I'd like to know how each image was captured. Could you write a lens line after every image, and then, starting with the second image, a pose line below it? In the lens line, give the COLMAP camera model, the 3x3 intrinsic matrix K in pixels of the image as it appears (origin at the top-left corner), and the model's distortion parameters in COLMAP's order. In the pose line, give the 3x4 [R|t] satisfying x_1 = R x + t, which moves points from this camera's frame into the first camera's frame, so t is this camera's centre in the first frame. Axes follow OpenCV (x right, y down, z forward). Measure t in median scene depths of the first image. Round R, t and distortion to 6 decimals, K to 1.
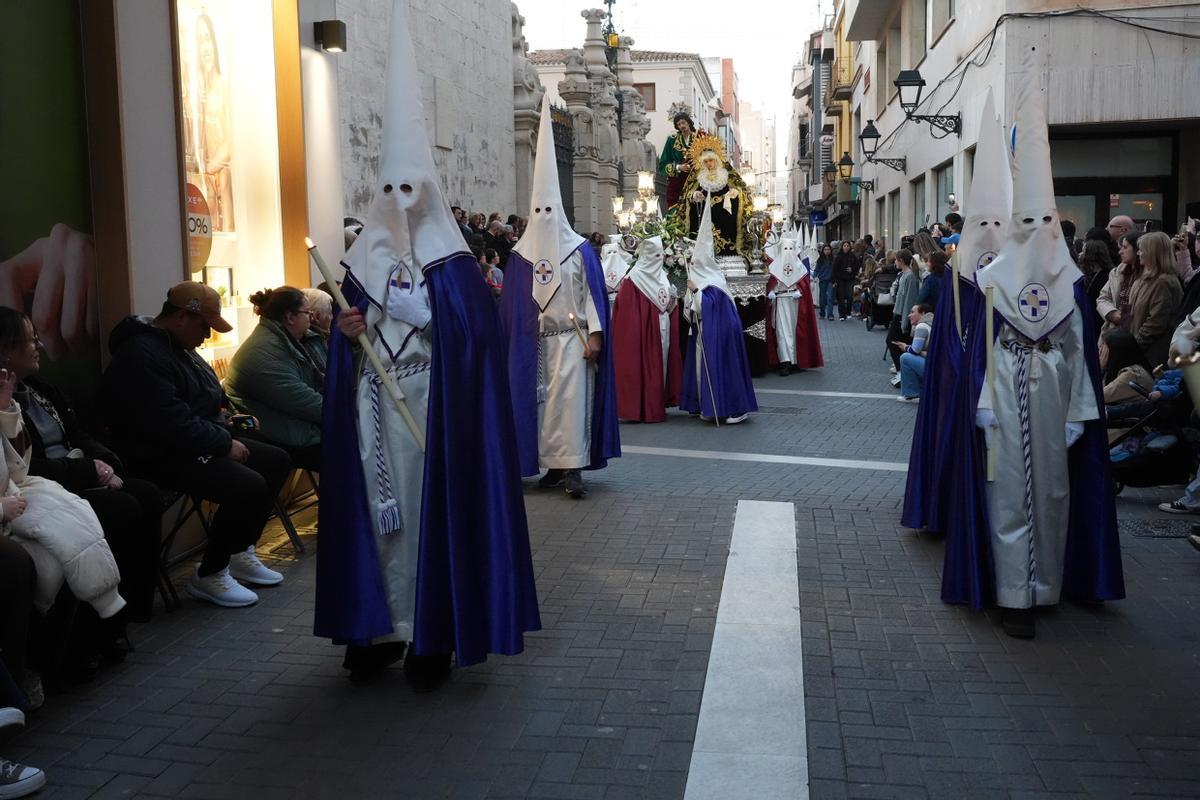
lens RADIAL K [[1193.5, 0, 609.3], [0, 1193.5, 400.0], [0, 0, 1]] dist [-0.004569, -0.002508]
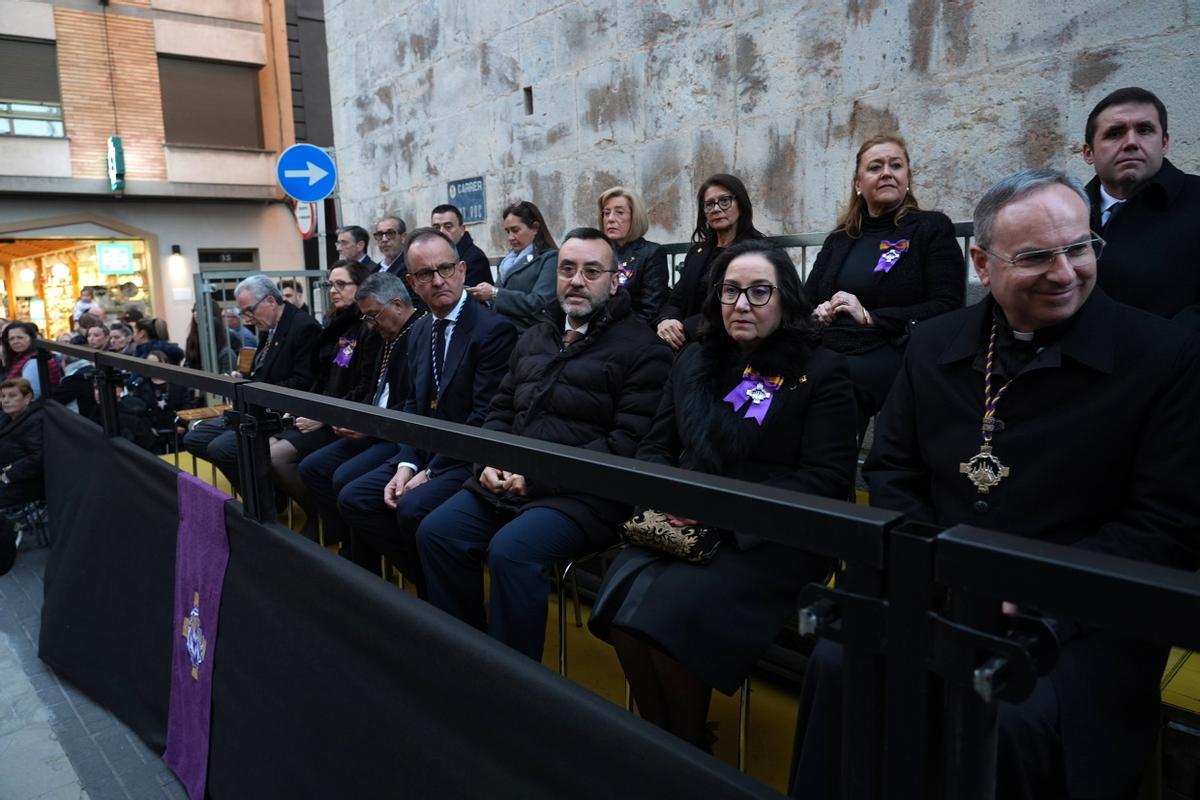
lens RADIAL K [[809.6, 0, 600.0], [0, 809.6, 400.0], [0, 0, 1]] dist [-0.011982, -0.003871]
pose [[-0.600323, 0.151011, -0.785371, 0.017088], [-0.051241, 0.972731, 0.226204, -0.100361], [0.798115, 0.176038, -0.576215, 0.721387]]
